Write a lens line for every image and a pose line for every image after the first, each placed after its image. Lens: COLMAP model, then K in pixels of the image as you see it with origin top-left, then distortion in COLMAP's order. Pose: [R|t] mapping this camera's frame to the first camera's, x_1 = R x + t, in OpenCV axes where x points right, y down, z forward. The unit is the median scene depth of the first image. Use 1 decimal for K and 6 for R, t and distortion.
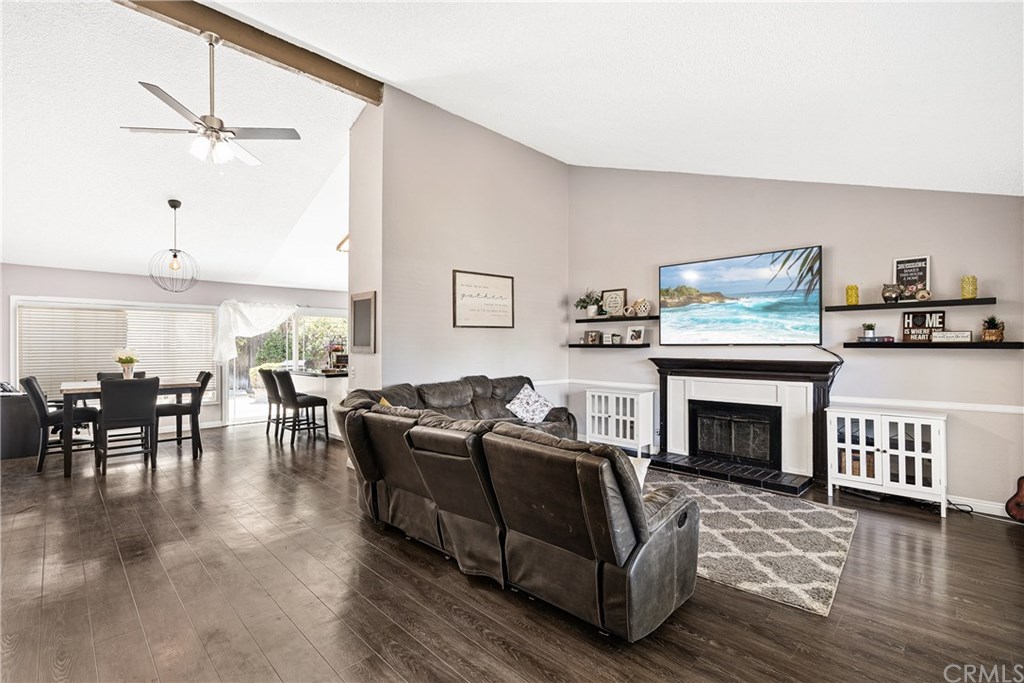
lens RADIAL K [[471.4, 0, 509.5], [0, 471.4, 340.6], [0, 0, 1]] dist [-0.017790, 0.001698]
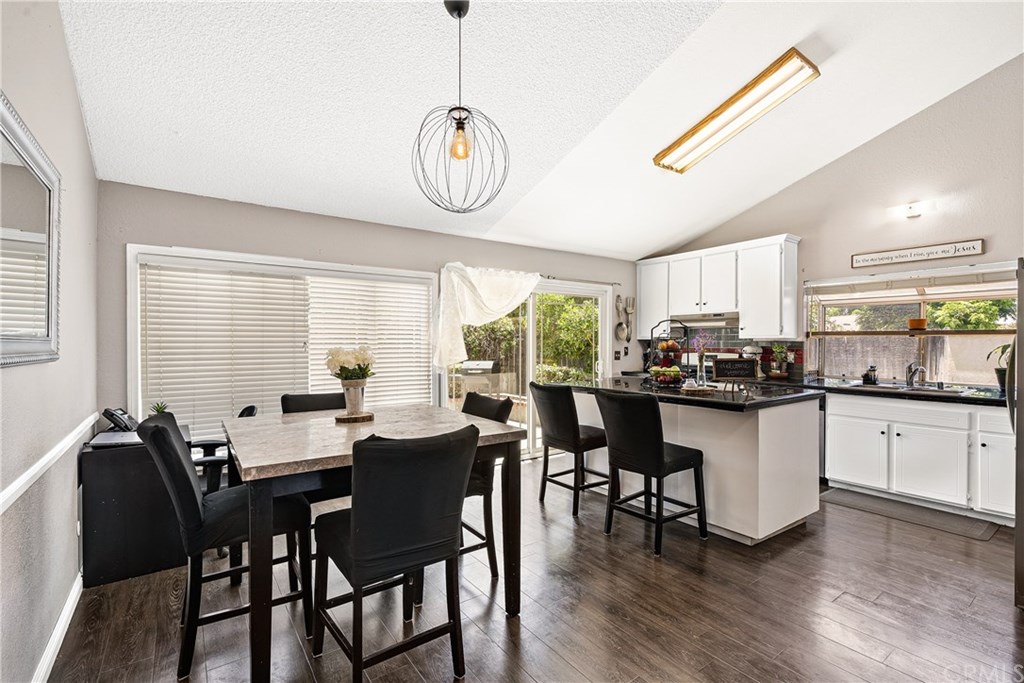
lens RADIAL K [[471.4, 0, 490.8], [0, 471.4, 340.2], [0, 0, 1]] dist [-0.017790, 0.001698]
pose [[0.983774, 0.001602, -0.179408, -0.485566], [-0.000367, 0.999976, 0.006919, 0.007430], [0.179414, -0.006741, 0.983751, 0.464901]]
